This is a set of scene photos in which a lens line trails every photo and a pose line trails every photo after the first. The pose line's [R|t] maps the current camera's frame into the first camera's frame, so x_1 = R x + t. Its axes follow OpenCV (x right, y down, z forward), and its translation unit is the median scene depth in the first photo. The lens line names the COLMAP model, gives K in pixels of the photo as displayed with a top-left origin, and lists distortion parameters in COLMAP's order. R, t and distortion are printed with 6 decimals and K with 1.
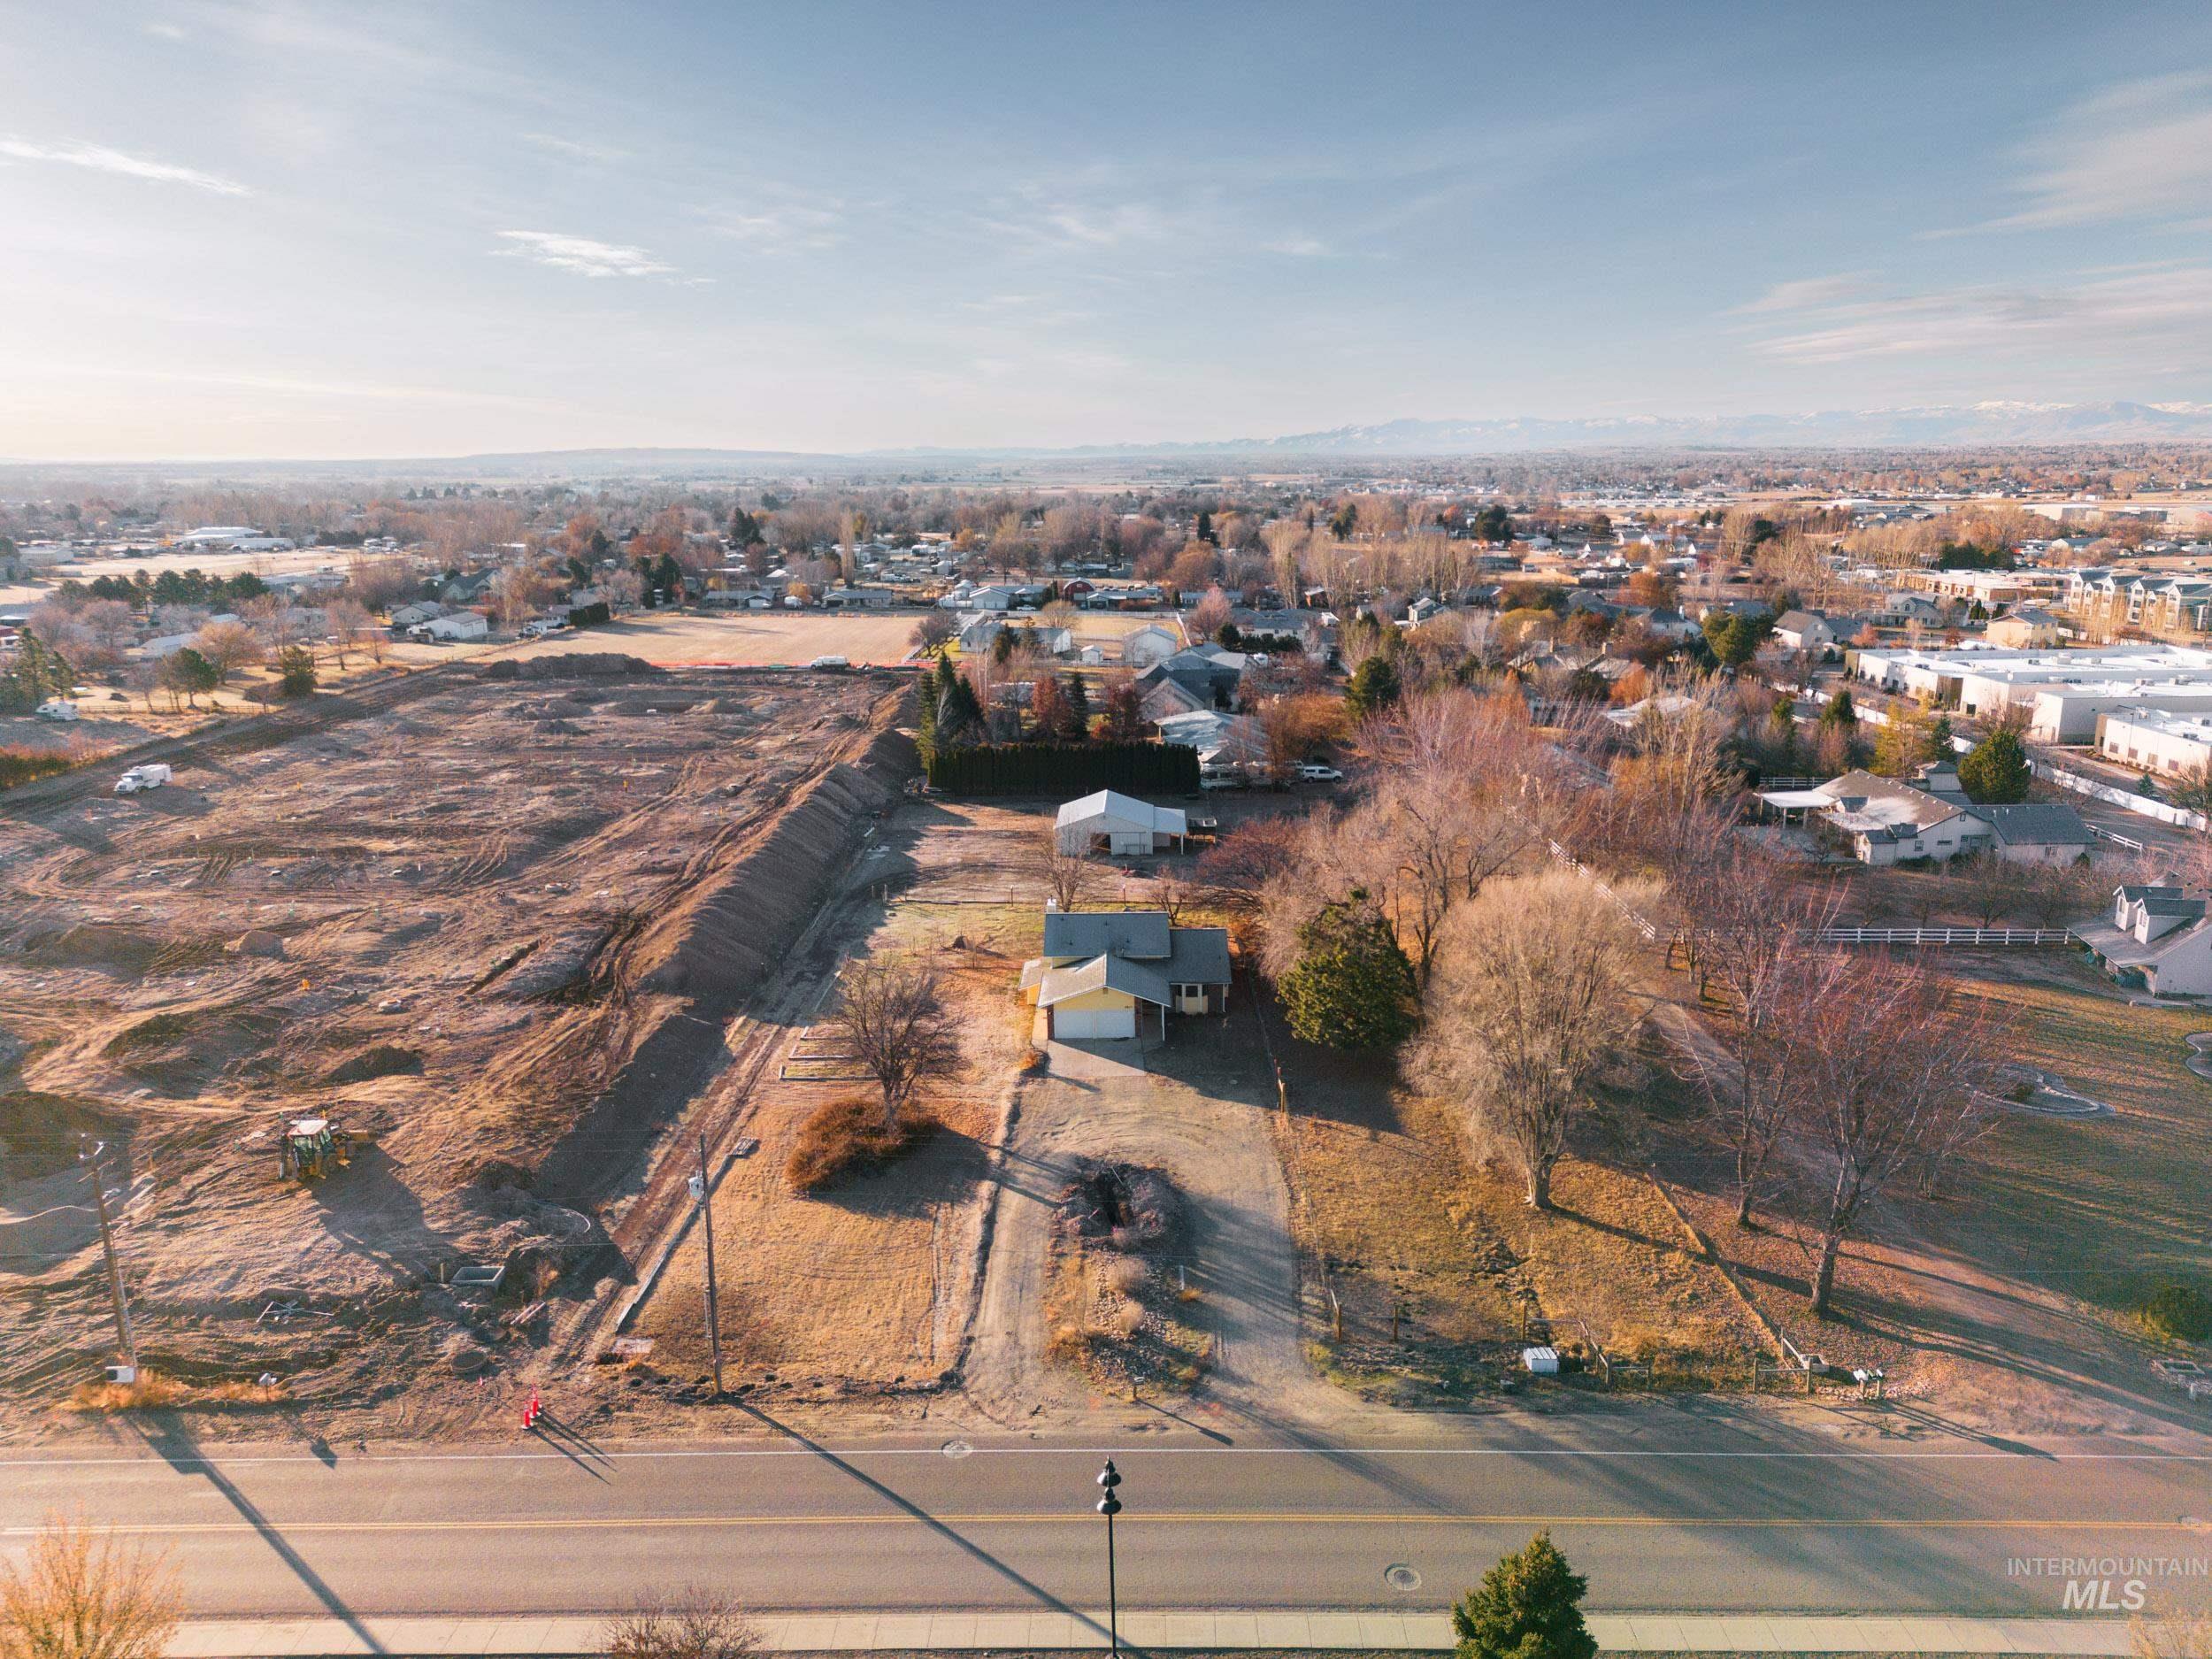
lens RADIAL K [[1538.8, 0, 1106.0], [0, 1538.8, 829.5], [0, 0, 1]] dist [0.040330, -0.006512]
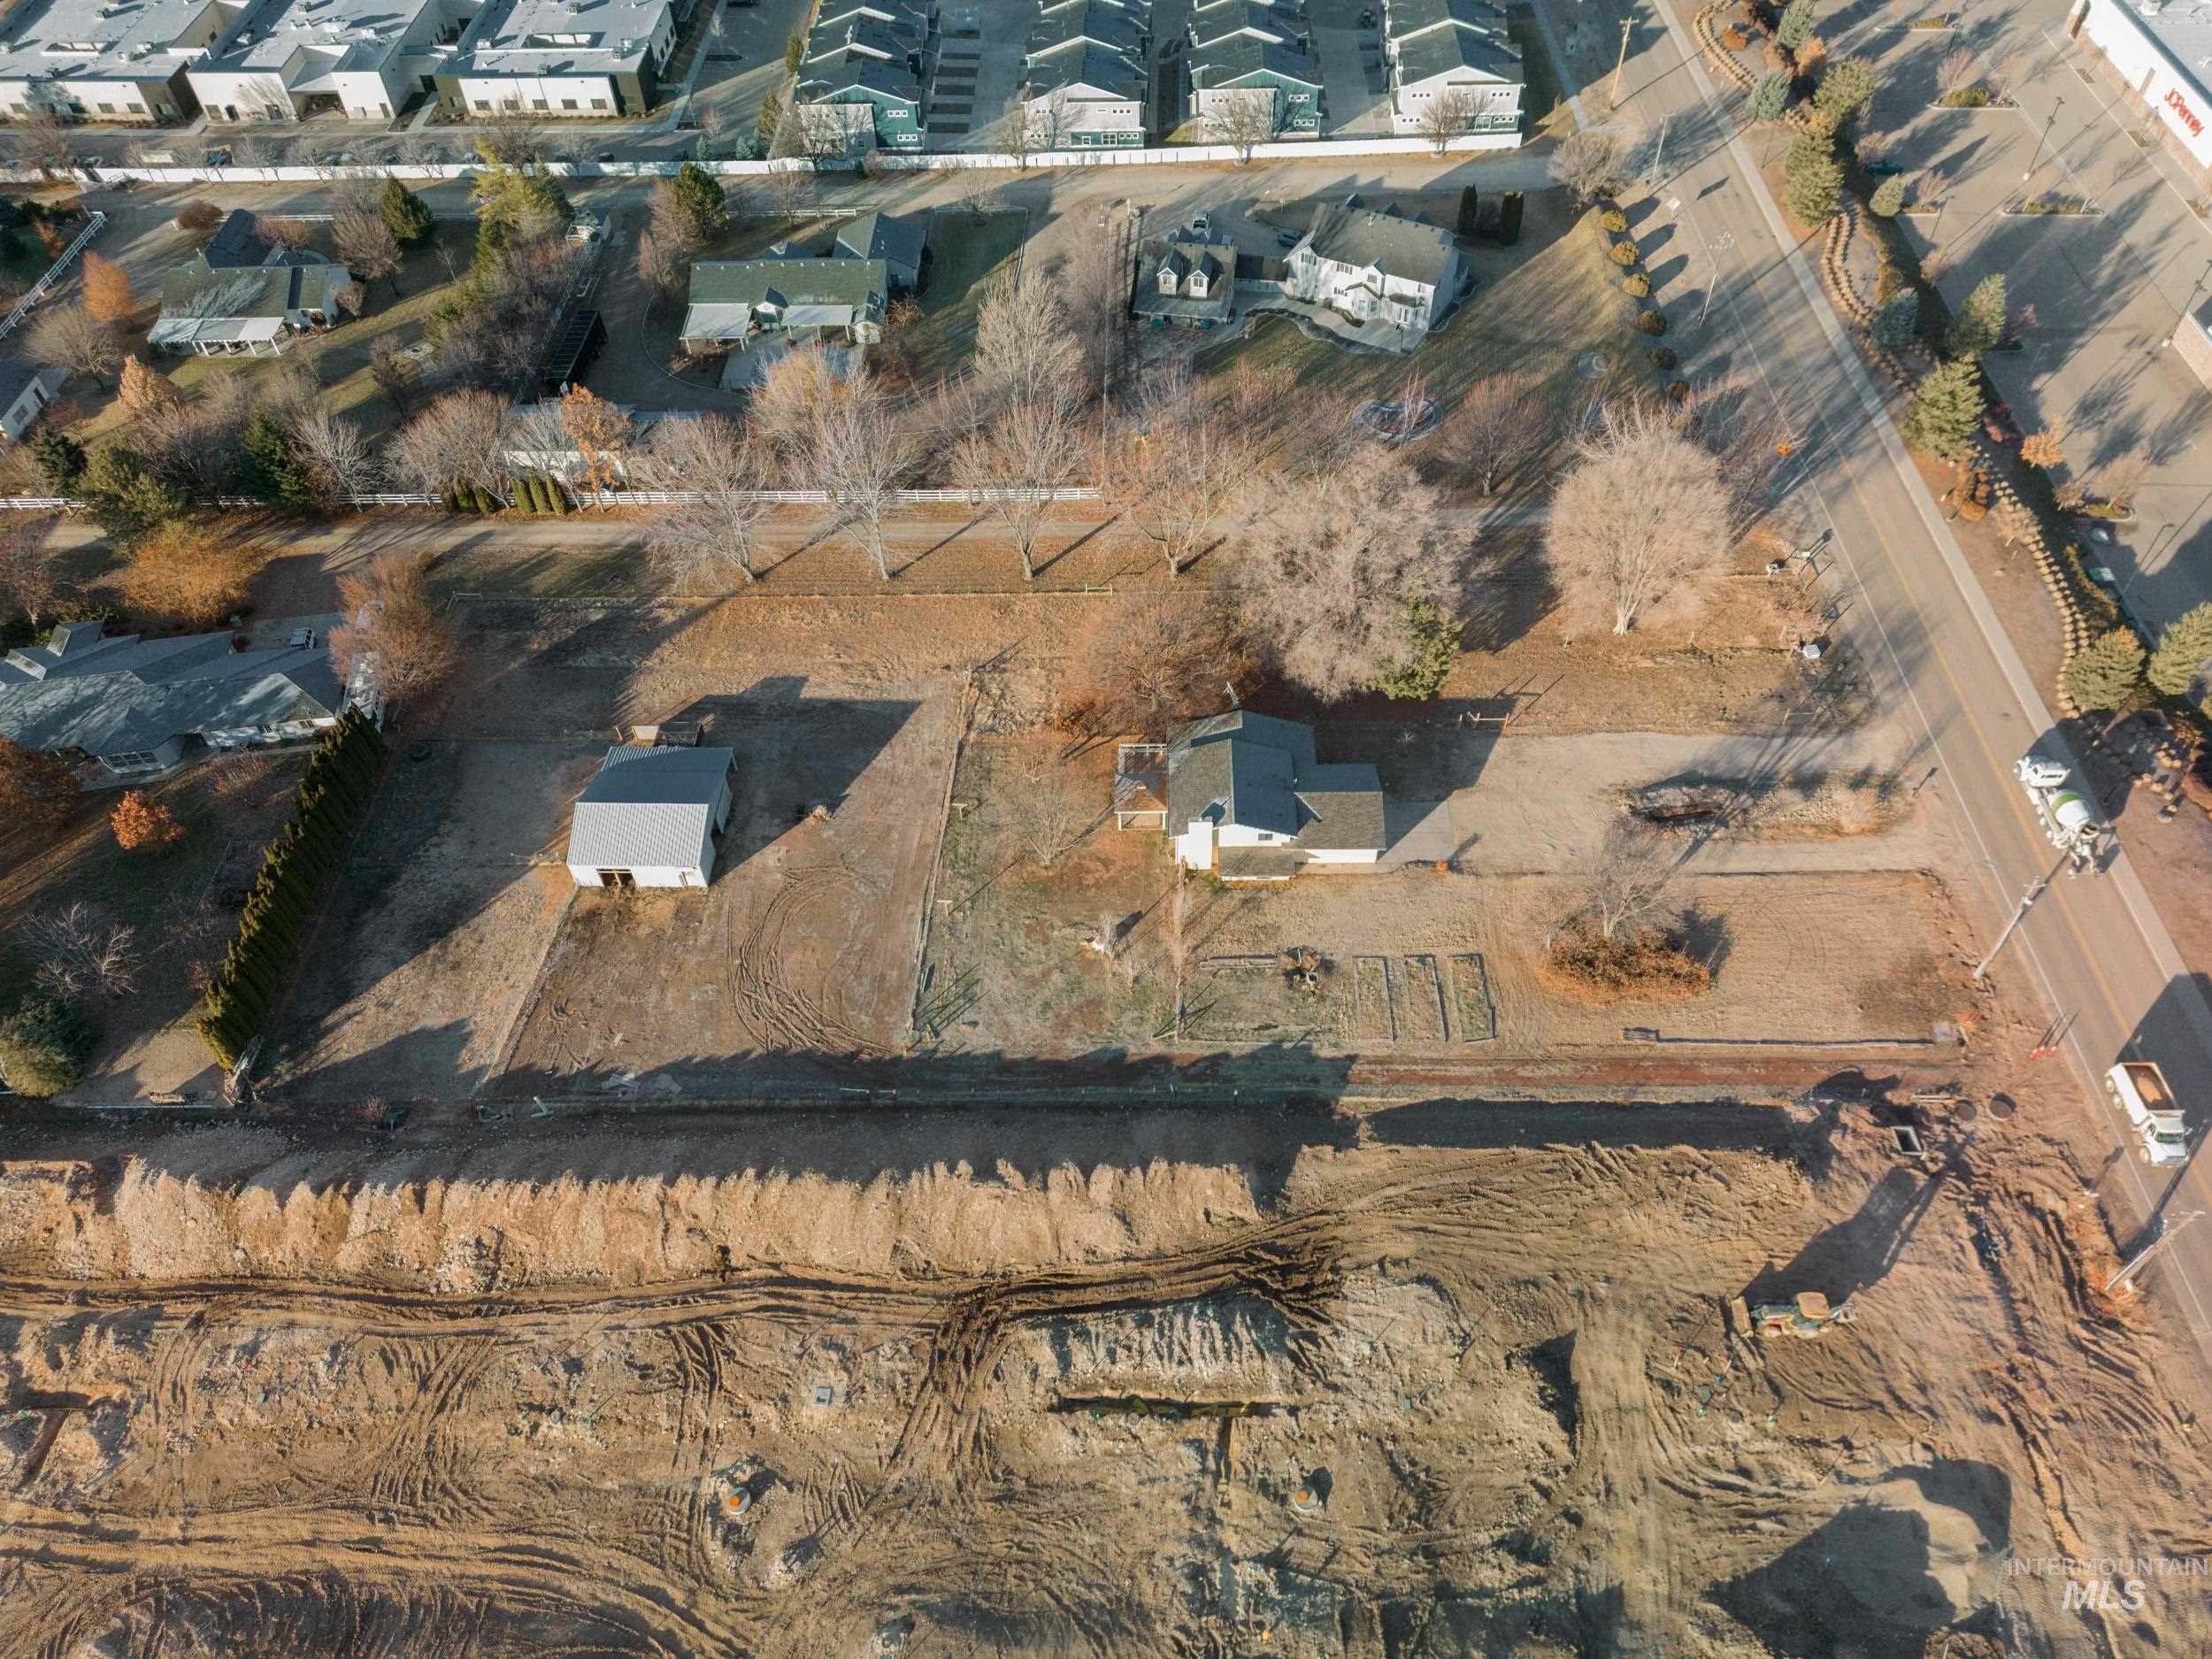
lens RADIAL K [[1538.8, 0, 1106.0], [0, 1538.8, 829.5], [0, 0, 1]] dist [0.040330, -0.006512]
pose [[0.005643, -0.758531, 0.651613, -0.959627], [0.268804, 0.628790, 0.729635, -0.961141], [-0.963178, 0.171039, 0.207444, 1.159257]]
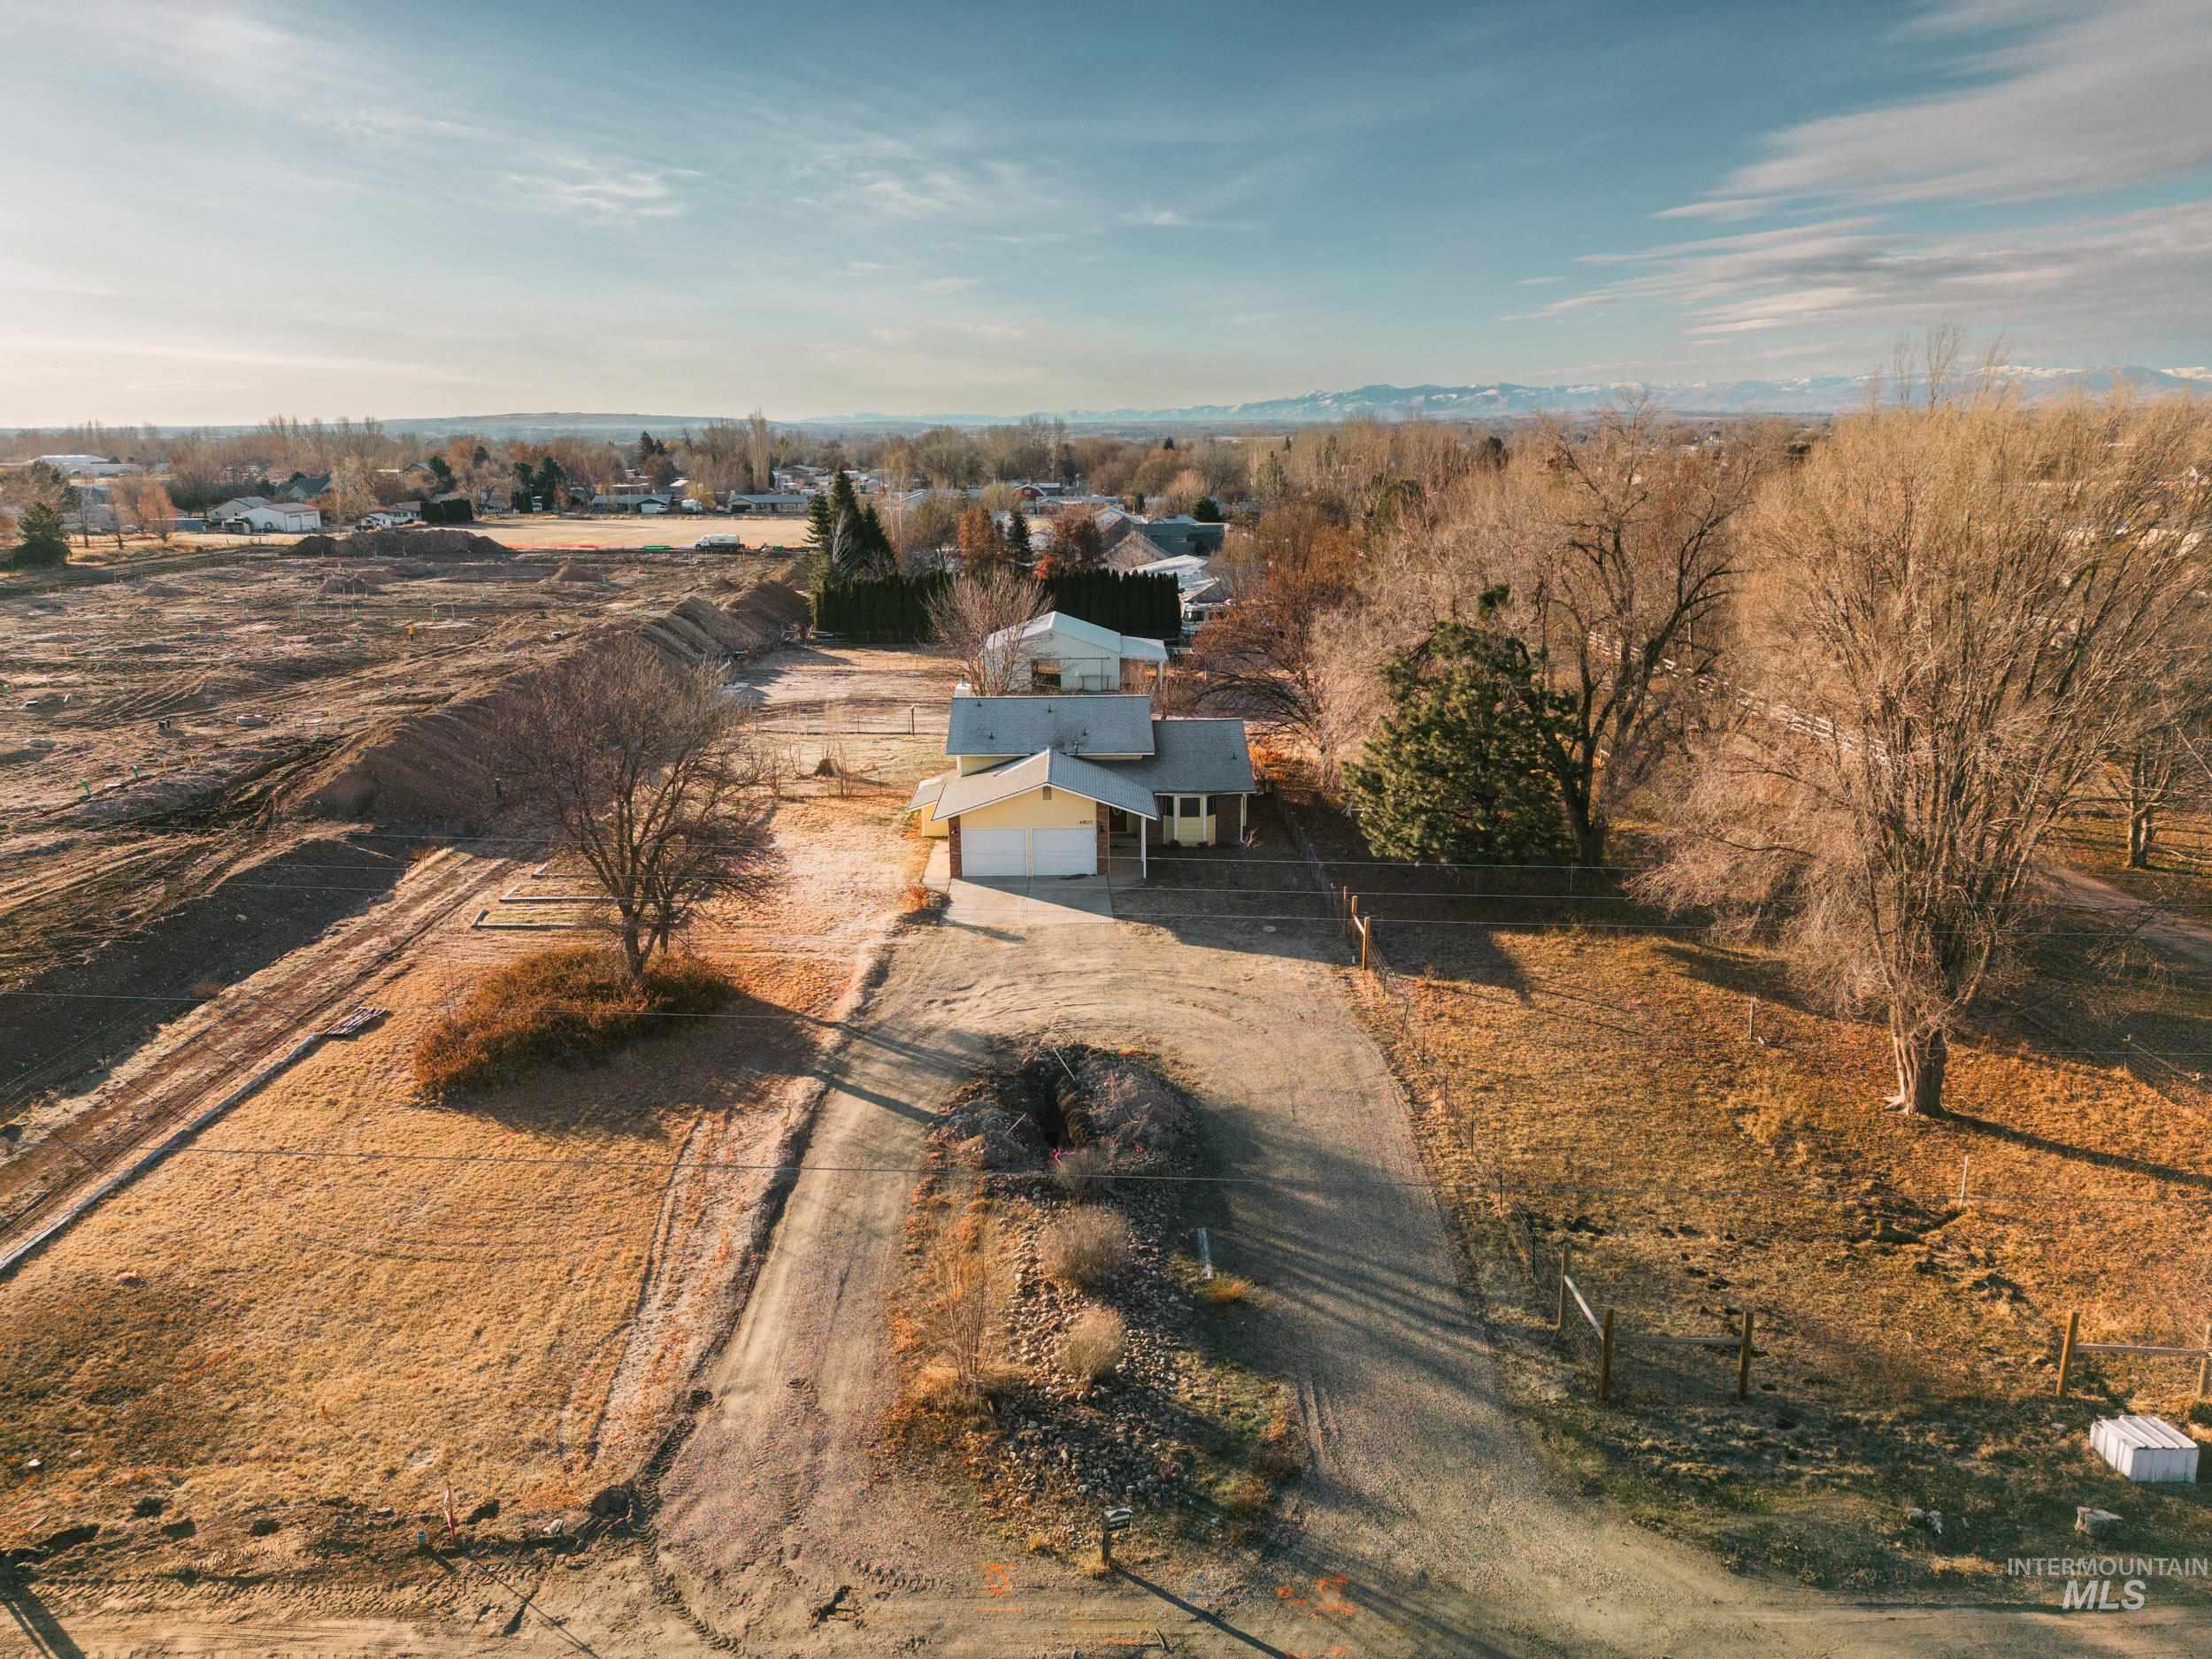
lens RADIAL K [[1629.0, 0, 1106.0], [0, 1629.0, 829.5], [0, 0, 1]] dist [0.025504, -0.000344]
pose [[0.999537, 0.005768, 0.029860, 0.004501], [-0.005887, 0.999975, 0.003904, 0.140418], [-0.029837, -0.004078, 0.999546, 0.448434]]
